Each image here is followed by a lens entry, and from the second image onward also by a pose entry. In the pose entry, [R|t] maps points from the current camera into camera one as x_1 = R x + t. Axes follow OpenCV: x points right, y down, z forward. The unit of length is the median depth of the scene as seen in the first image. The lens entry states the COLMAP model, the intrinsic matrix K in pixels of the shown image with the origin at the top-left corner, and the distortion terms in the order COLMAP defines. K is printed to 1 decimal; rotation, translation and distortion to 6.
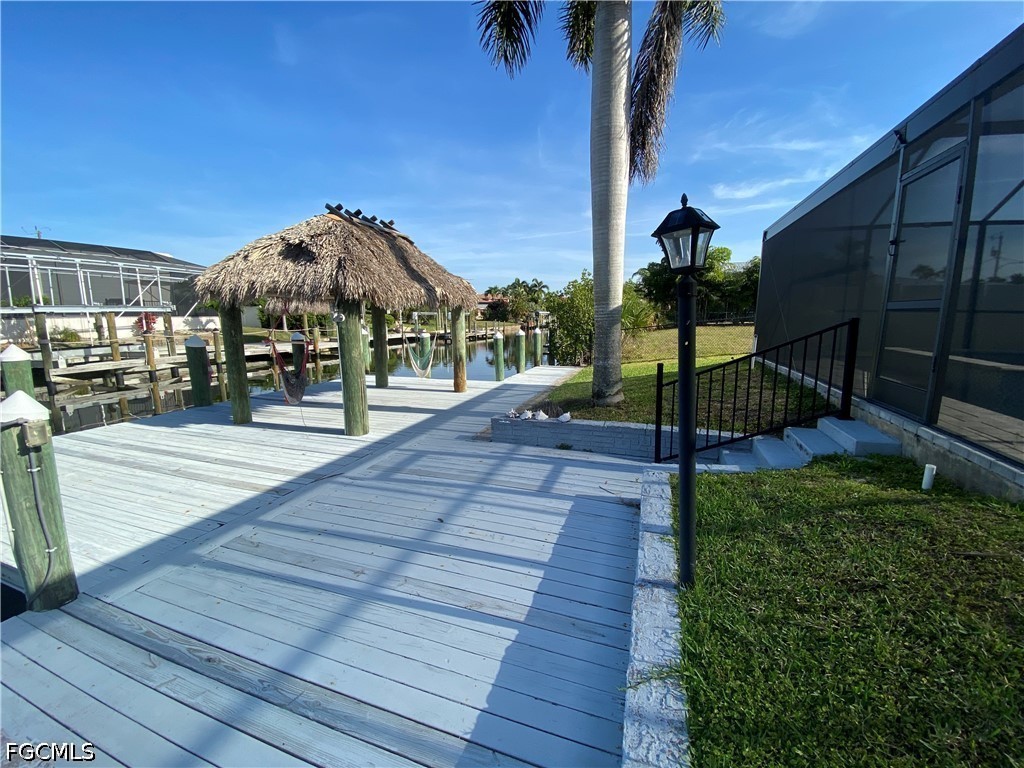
lens RADIAL K [[413.0, 0, 508.0], [0, 413.0, 380.1], [0, 0, 1]] dist [0.010971, -0.015717]
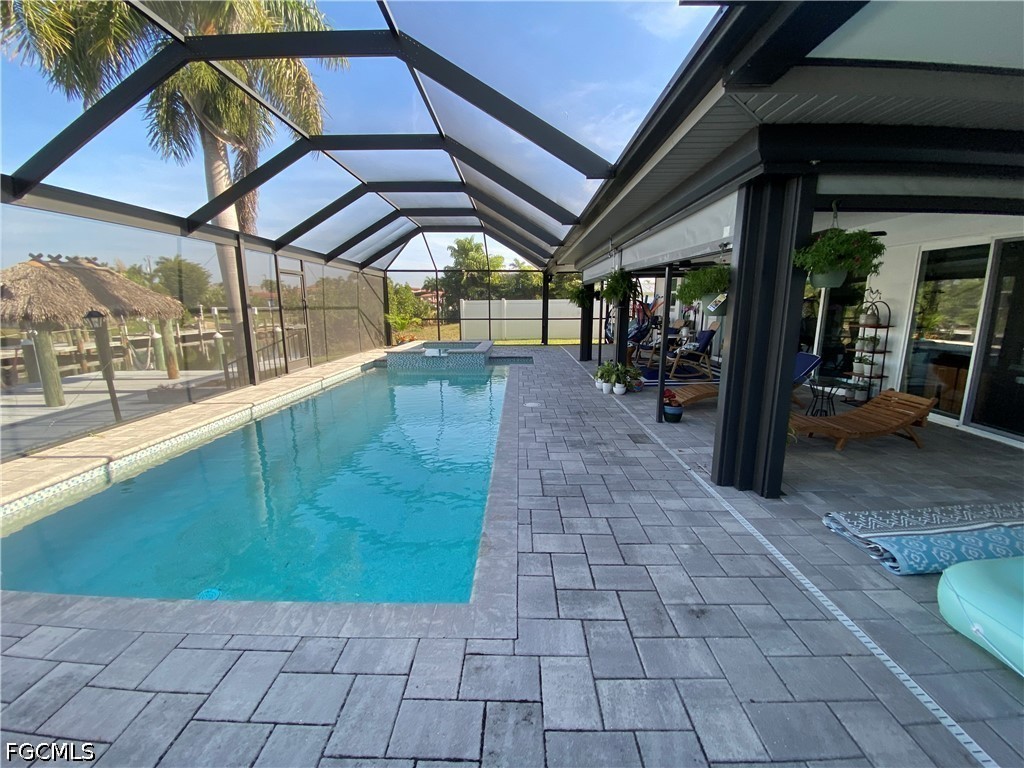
lens RADIAL K [[420.9, 0, 513.5], [0, 420.9, 383.8], [0, 0, 1]] dist [-0.033926, -0.001106]
pose [[0.945067, -0.058481, 0.321603, 0.909530], [0.048122, 0.998037, 0.040075, 0.079232], [-0.323316, -0.022398, 0.946026, -1.158428]]
